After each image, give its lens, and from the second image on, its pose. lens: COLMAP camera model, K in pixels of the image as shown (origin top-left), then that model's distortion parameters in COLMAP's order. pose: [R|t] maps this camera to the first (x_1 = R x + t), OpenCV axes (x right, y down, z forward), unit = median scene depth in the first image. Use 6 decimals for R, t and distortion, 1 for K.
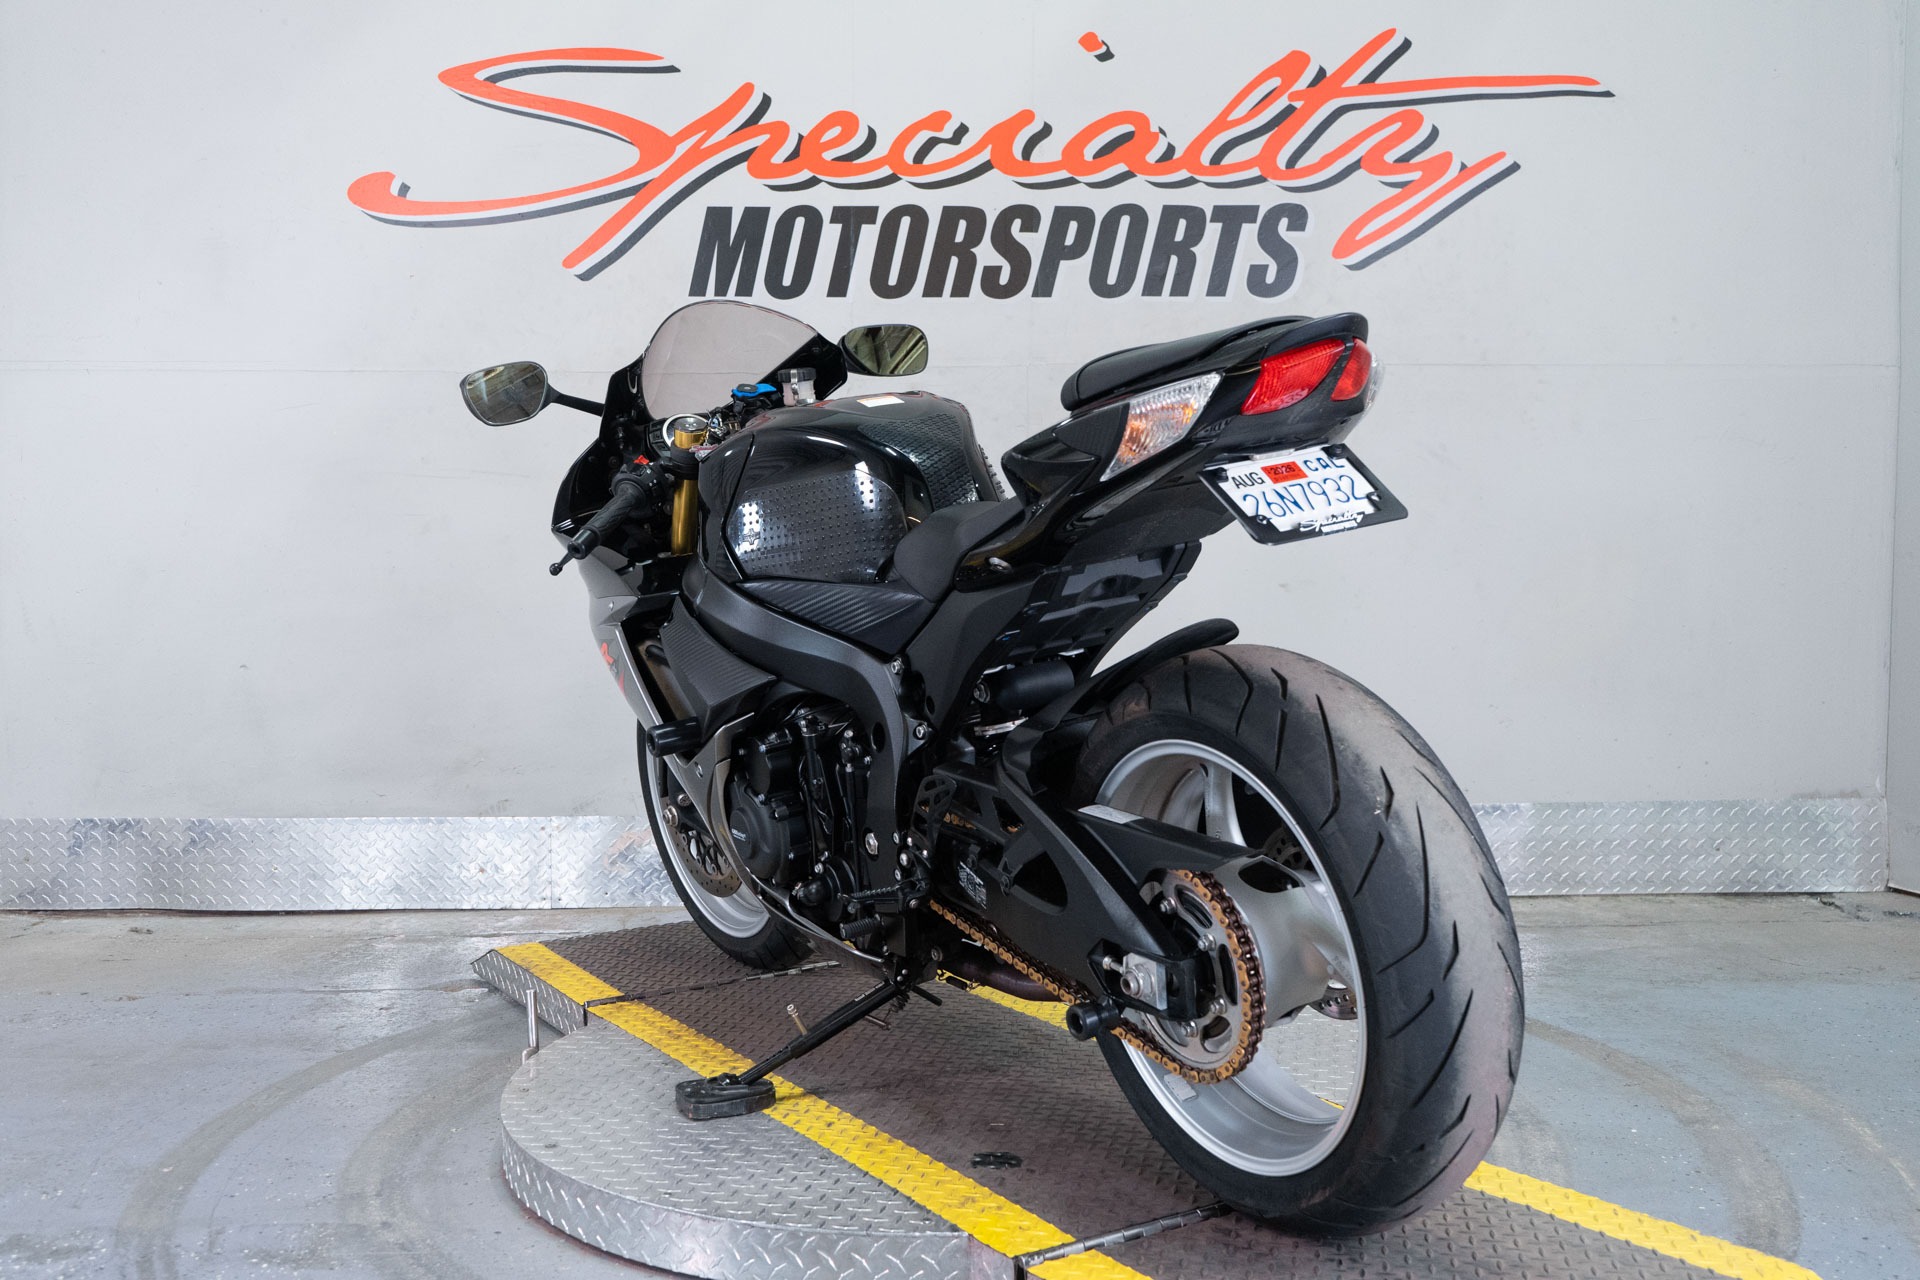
lens RADIAL K [[1849.5, 0, 957.4], [0, 1849.5, 638.5], [0, 0, 1]] dist [-0.007139, 0.000000]
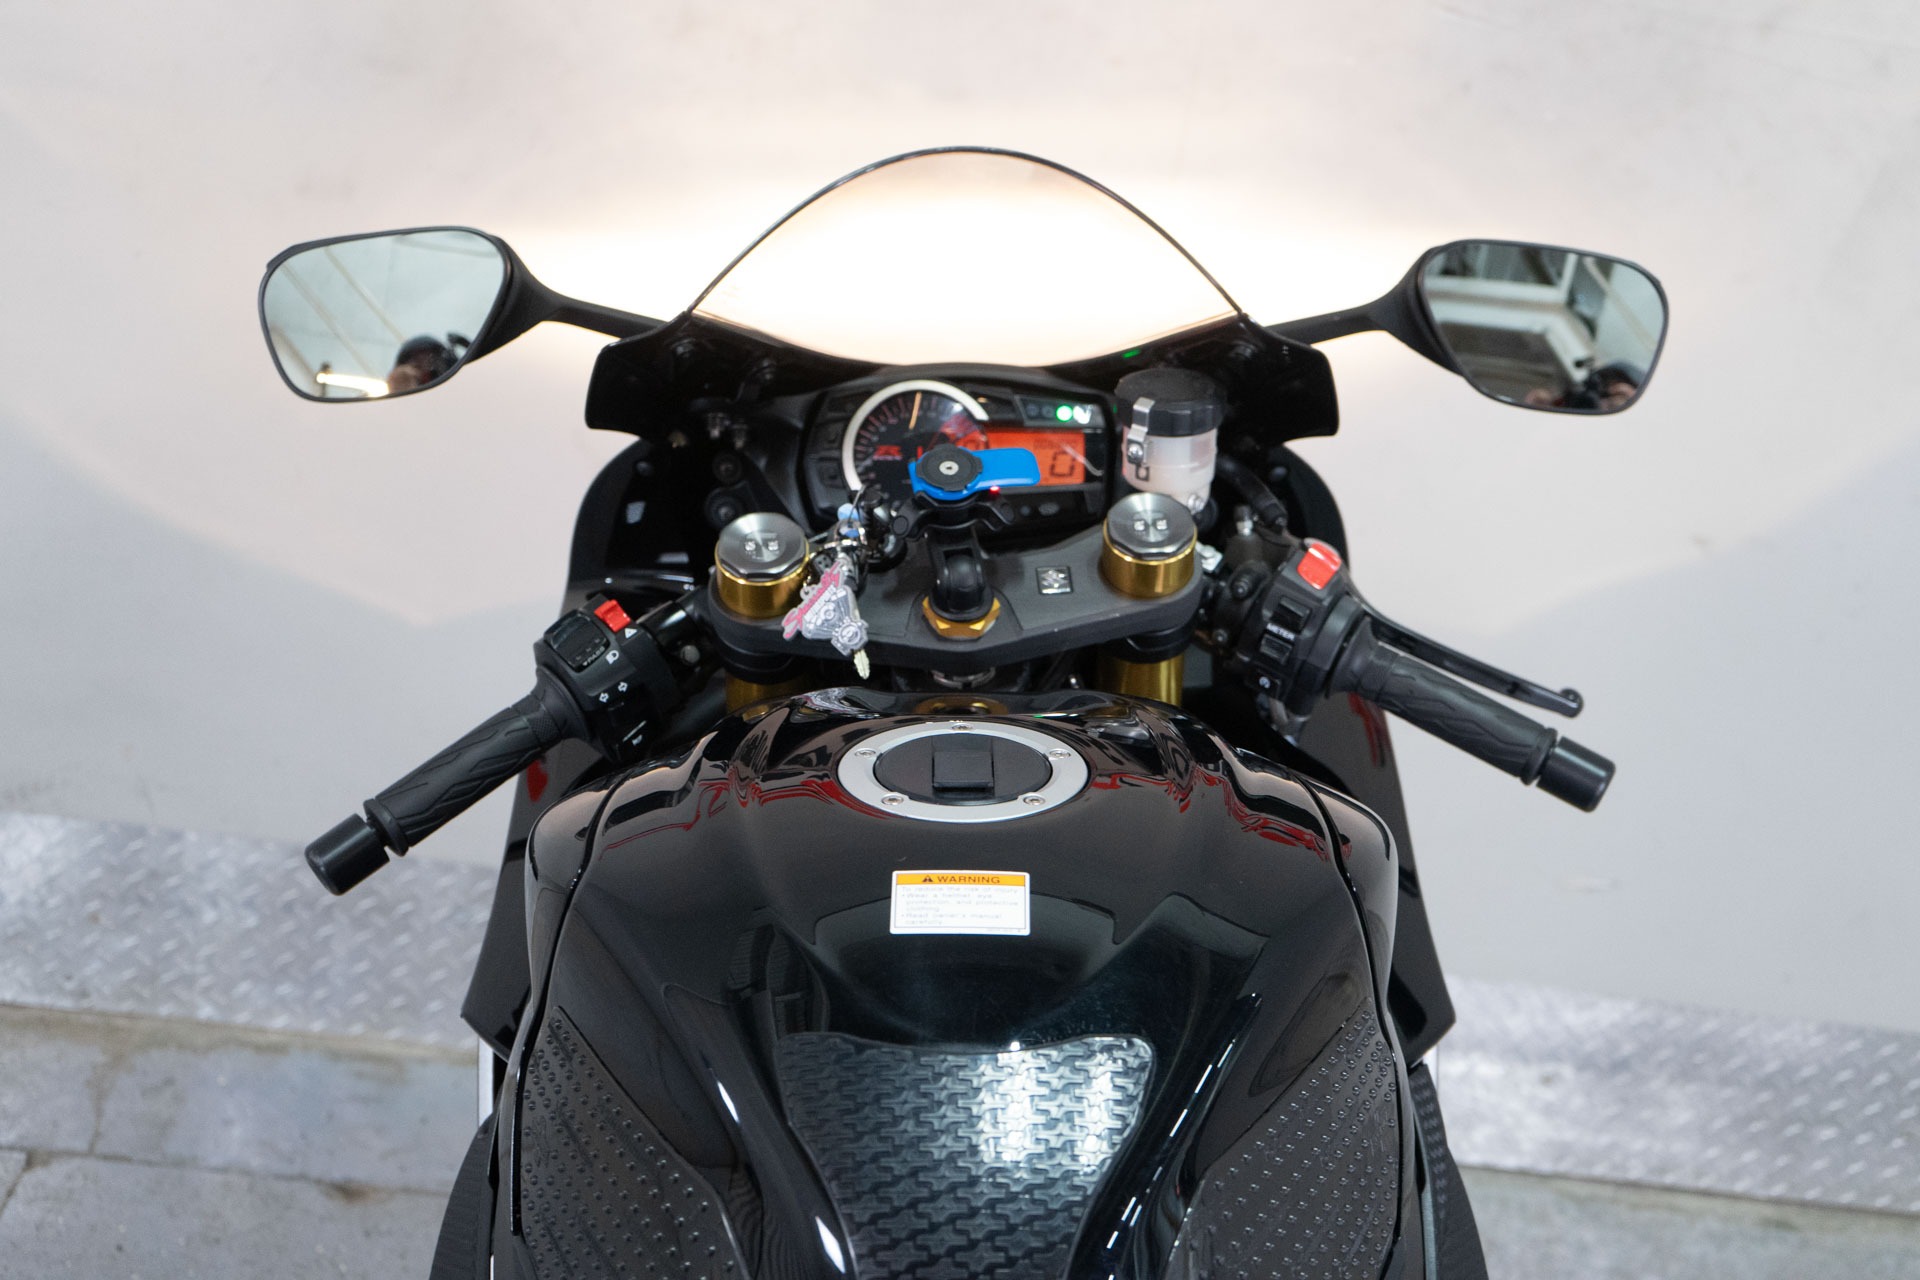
lens RADIAL K [[2867.8, 0, 962.6], [0, 2867.8, 635.6], [0, 0, 1]] dist [0.063083, 0.000000]
pose [[0.986443, 0.128889, 0.101581, -0.060732], [-0.154631, 0.937305, 0.312327, -0.194207], [-0.054957, -0.323800, 0.944528, 0.368256]]
